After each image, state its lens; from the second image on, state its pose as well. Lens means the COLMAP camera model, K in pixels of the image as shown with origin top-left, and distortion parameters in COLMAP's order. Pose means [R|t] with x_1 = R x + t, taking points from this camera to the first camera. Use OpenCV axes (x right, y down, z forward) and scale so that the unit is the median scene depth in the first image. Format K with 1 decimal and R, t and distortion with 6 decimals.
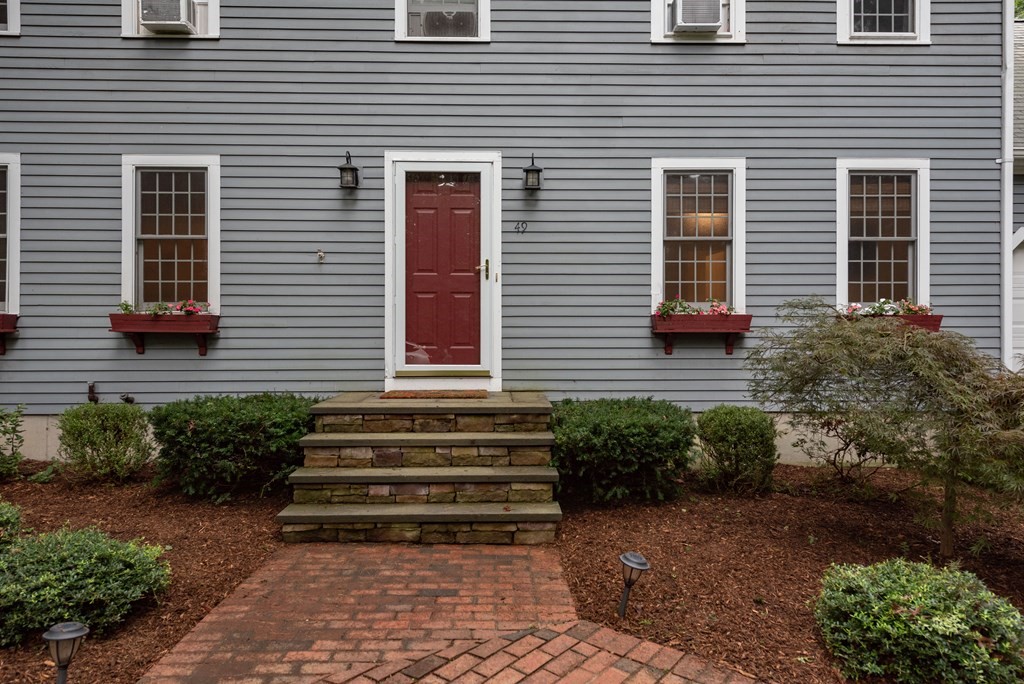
lens RADIAL K [[694.3, 0, 512.9], [0, 694.3, 339.1], [0, 0, 1]] dist [0.020284, -0.002769]
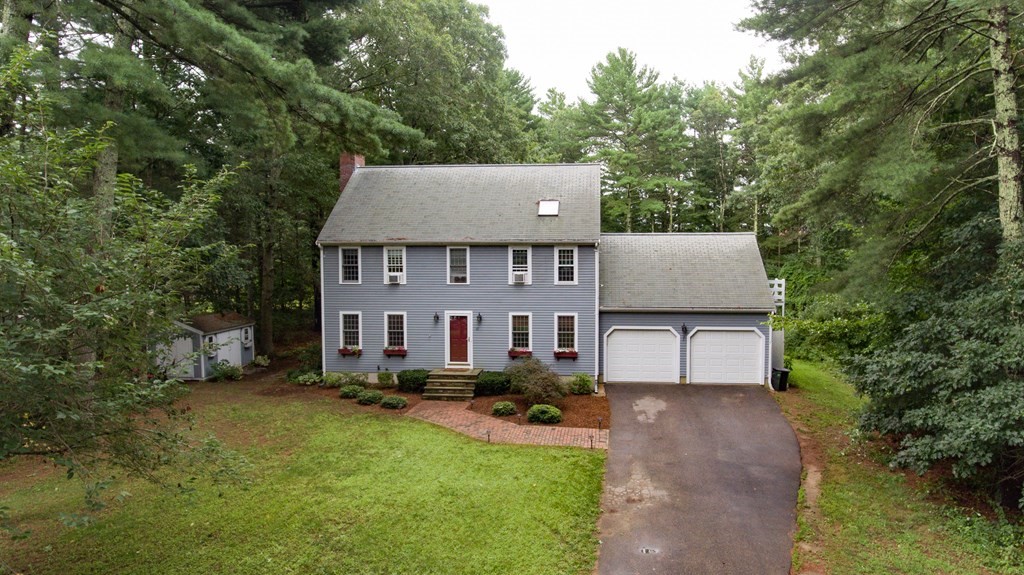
lens RADIAL K [[614.3, 0, 544.6], [0, 614.3, 301.8], [0, 0, 1]] dist [-0.001130, 0.001657]
pose [[0.995241, 0.008159, -0.097105, 0.773284], [-0.002824, 0.998485, 0.054952, -0.531960], [0.097406, -0.054417, 0.993756, -2.612895]]
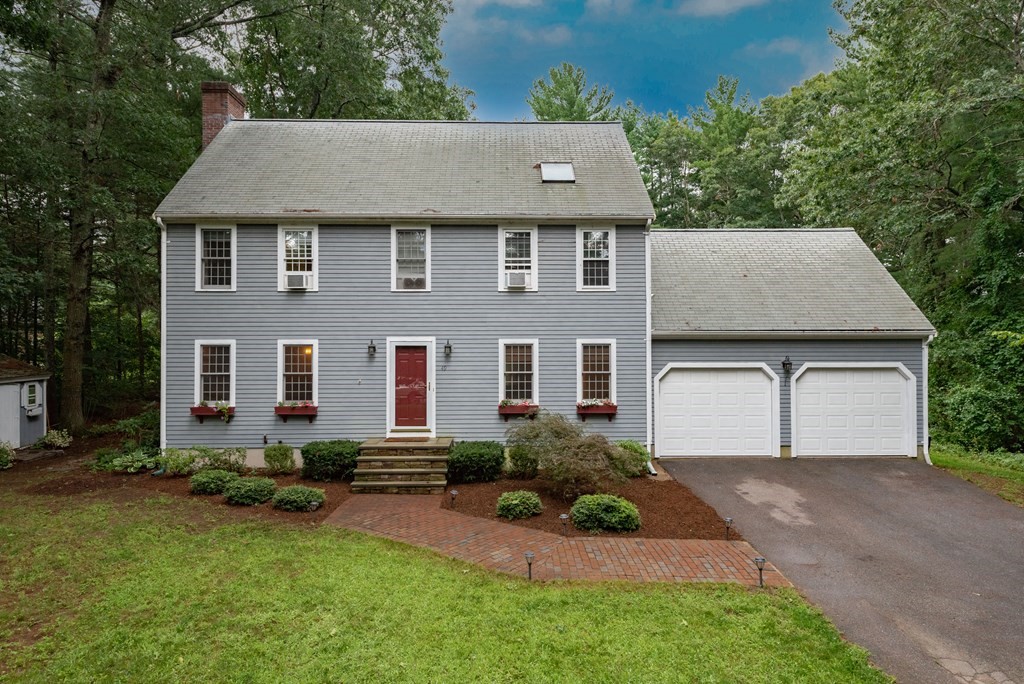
lens RADIAL K [[678.3, 0, 513.4], [0, 678.3, 343.7], [0, 0, 1]] dist [0.023111, -0.013829]
pose [[0.999994, -0.001124, 0.003301, 0.246306], [0.001173, 0.999891, -0.014724, -0.214524], [-0.003284, 0.014728, 0.999886, -1.347800]]
